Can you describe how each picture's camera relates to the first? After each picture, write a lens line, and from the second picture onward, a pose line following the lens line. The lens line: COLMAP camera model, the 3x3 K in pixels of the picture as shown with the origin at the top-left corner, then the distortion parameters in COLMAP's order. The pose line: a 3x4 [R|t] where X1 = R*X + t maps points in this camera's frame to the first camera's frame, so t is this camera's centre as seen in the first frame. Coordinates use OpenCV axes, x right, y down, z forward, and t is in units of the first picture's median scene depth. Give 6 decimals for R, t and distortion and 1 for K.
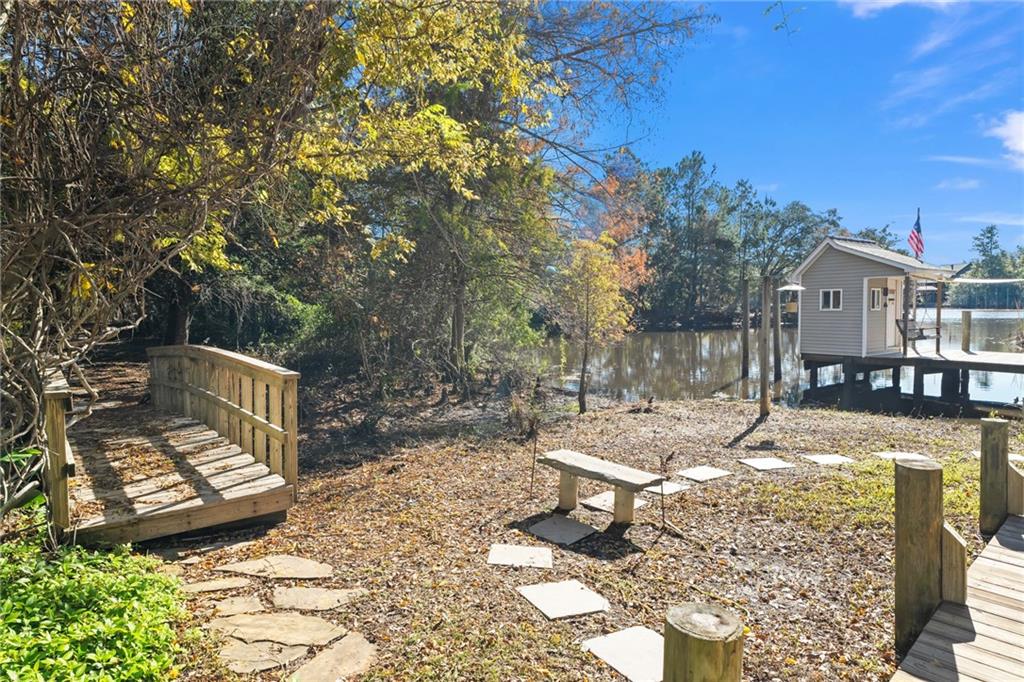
lens RADIAL K [[620.6, 0, 509.9], [0, 620.6, 334.7], [0, 0, 1]] dist [0.002414, 0.001278]
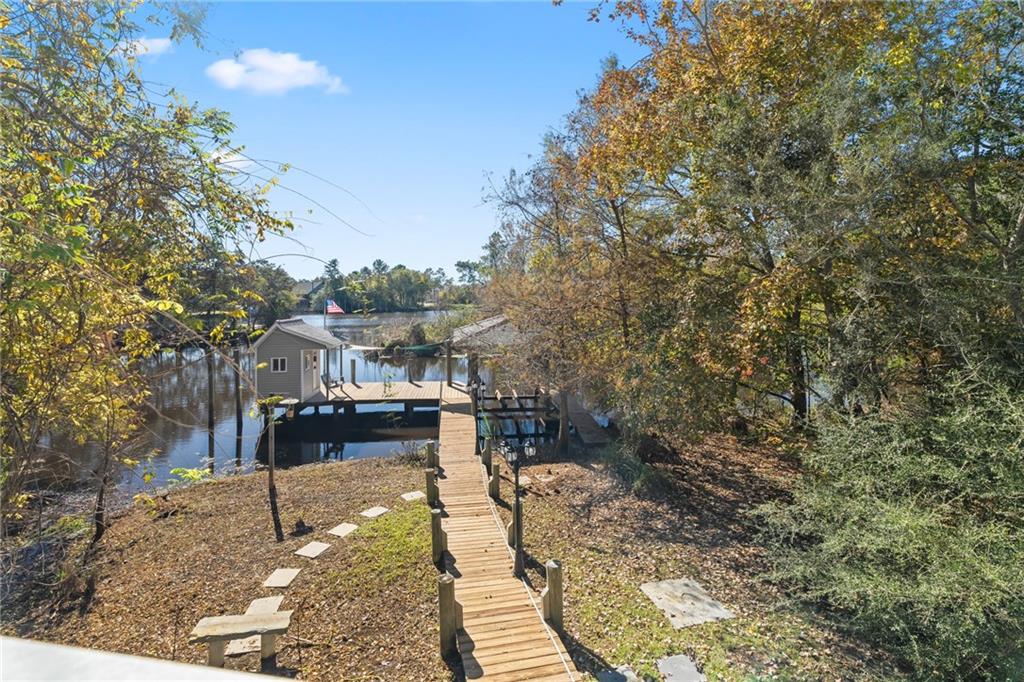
lens RADIAL K [[485.5, 0, 513.4], [0, 485.5, 299.6], [0, 0, 1]] dist [-0.001646, 0.000011]
pose [[0.526587, -0.006304, 0.850098, -0.040333], [0.054819, 0.998143, -0.026556, -0.040045], [-0.848352, 0.060586, 0.525955, -0.015012]]
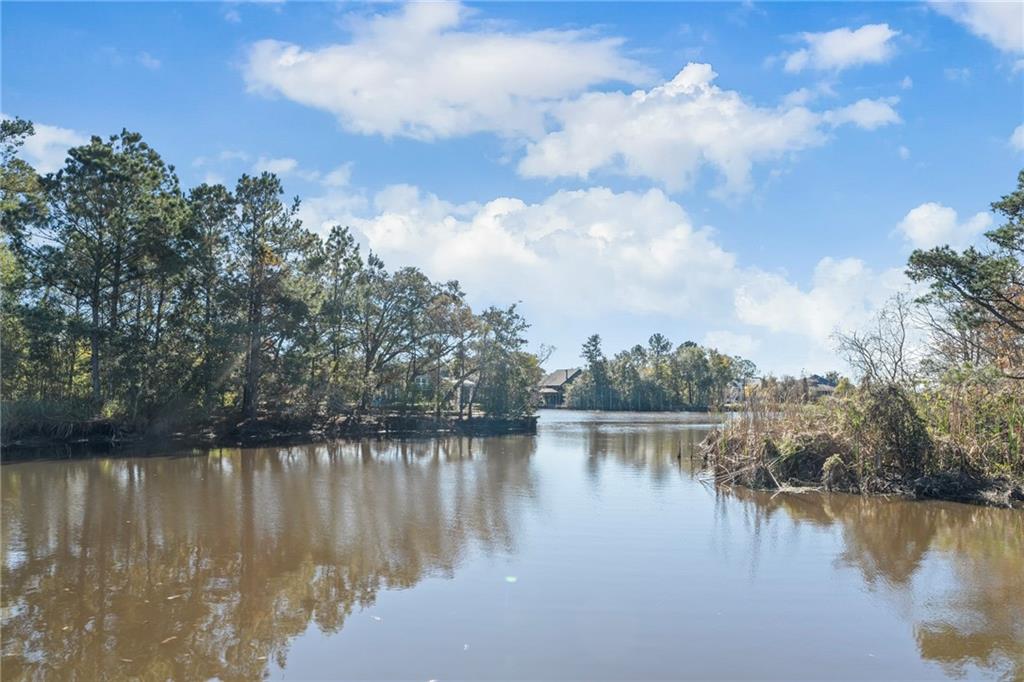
lens RADIAL K [[621.6, 0, 511.4], [0, 621.6, 339.1], [0, 0, 1]] dist [0.002592, 0.000125]
pose [[0.859455, 0.063689, 0.507229, 0.192139], [0.014087, 0.988882, -0.148037, -0.014251], [-0.511018, 0.134376, 0.849002, 0.313179]]
